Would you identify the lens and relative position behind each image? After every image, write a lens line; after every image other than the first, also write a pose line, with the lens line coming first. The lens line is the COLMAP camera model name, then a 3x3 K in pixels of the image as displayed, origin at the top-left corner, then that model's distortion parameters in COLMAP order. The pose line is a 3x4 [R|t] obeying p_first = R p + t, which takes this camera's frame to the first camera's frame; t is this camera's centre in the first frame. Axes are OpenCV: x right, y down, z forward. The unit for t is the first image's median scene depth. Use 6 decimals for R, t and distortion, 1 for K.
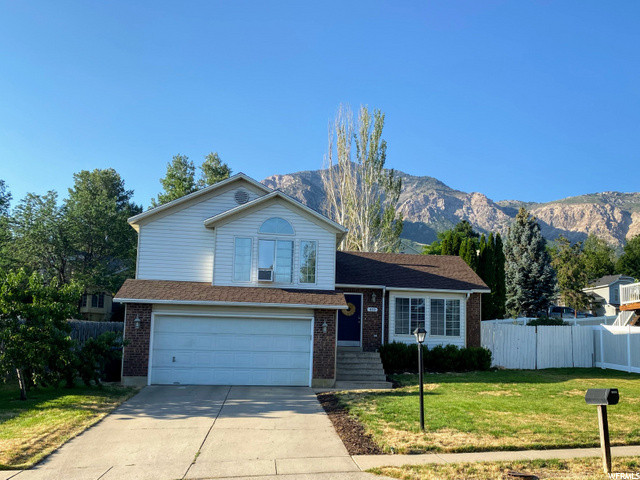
lens RADIAL K [[973.6, 0, 320.0], [0, 973.6, 240.0], [0, 0, 1]] dist [0.033937, 0.024820]
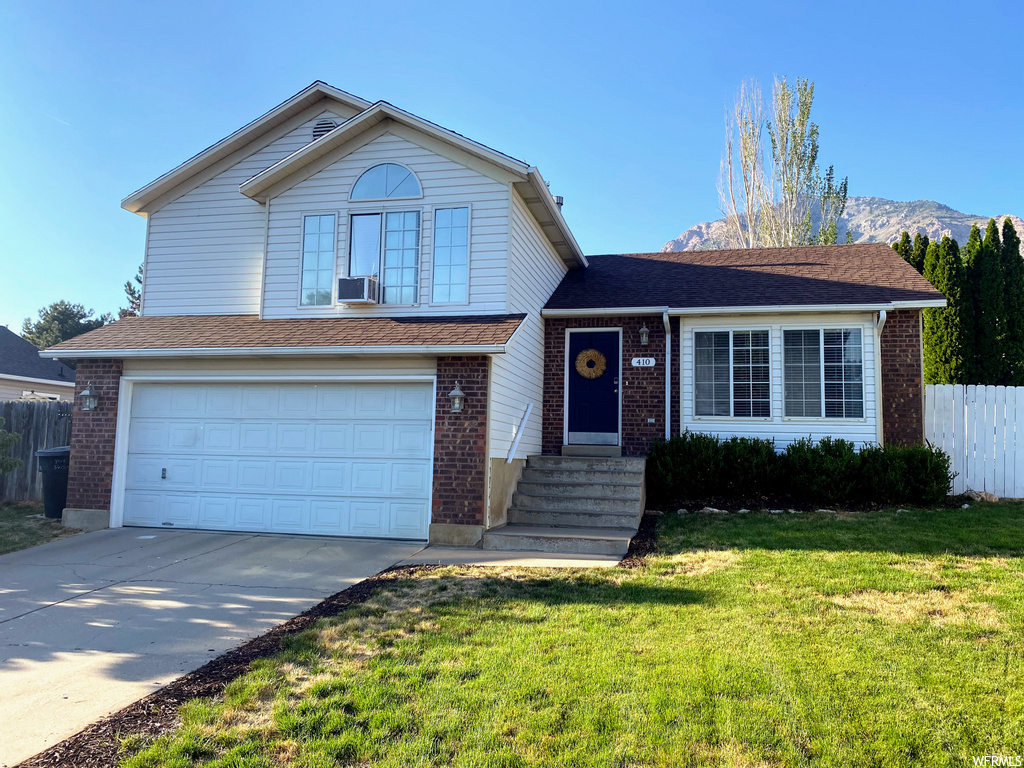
lens RADIAL K [[803.2, 0, 512.0], [0, 803.2, 384.0], [0, 0, 1]] dist [-0.001733, -0.006385]
pose [[0.903927, -0.037320, -0.426056, 0.155862], [0.051811, 0.998404, 0.022468, 0.070265], [0.424538, -0.042383, 0.904418, 0.643671]]
